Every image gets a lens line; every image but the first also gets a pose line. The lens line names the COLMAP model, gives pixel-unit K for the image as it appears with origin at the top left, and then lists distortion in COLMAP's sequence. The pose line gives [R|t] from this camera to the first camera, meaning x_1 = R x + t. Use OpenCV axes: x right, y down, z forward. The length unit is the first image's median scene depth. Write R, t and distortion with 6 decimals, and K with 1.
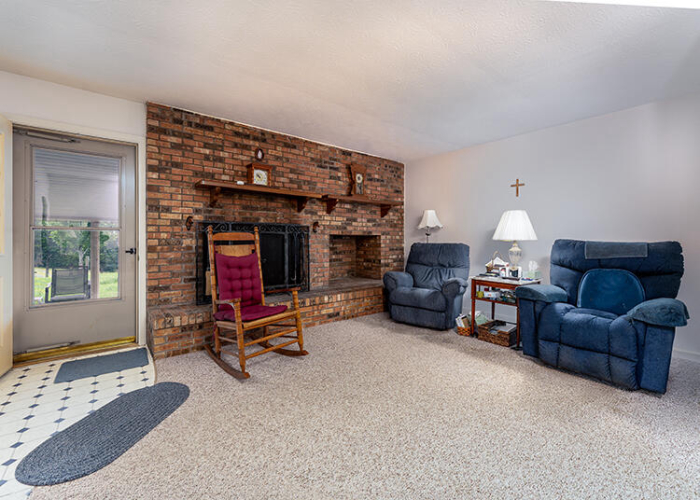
lens RADIAL K [[304.2, 0, 350.4], [0, 304.2, 240.7], [0, 0, 1]] dist [0.000986, 0.000098]
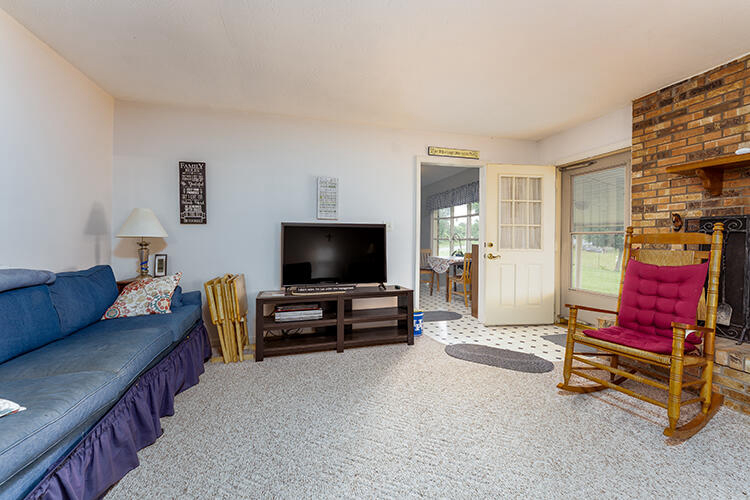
lens RADIAL K [[315.7, 0, 375.0], [0, 315.7, 250.0], [0, 0, 1]] dist [-0.000455, -0.000166]
pose [[-0.408181, 0.027304, -0.912493, 0.570128], [-0.011023, 0.999332, 0.034833, -0.004977], [0.912834, 0.024276, -0.407608, 0.632183]]
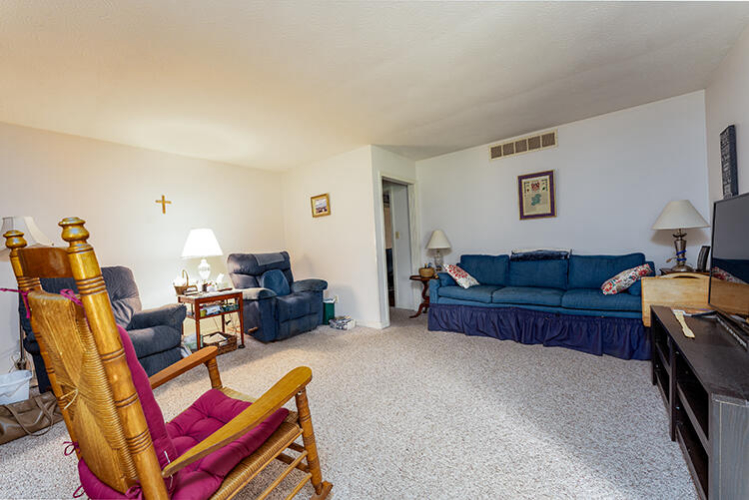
lens RADIAL K [[293.4, 0, 371.2], [0, 293.4, 248.5], [0, 0, 1]] dist [-0.000049, 0.000019]
pose [[-0.216306, -0.004621, 0.976315, -0.673714], [0.058912, 0.998105, 0.017776, -0.015042], [-0.974547, 0.061362, -0.215624, 0.747766]]
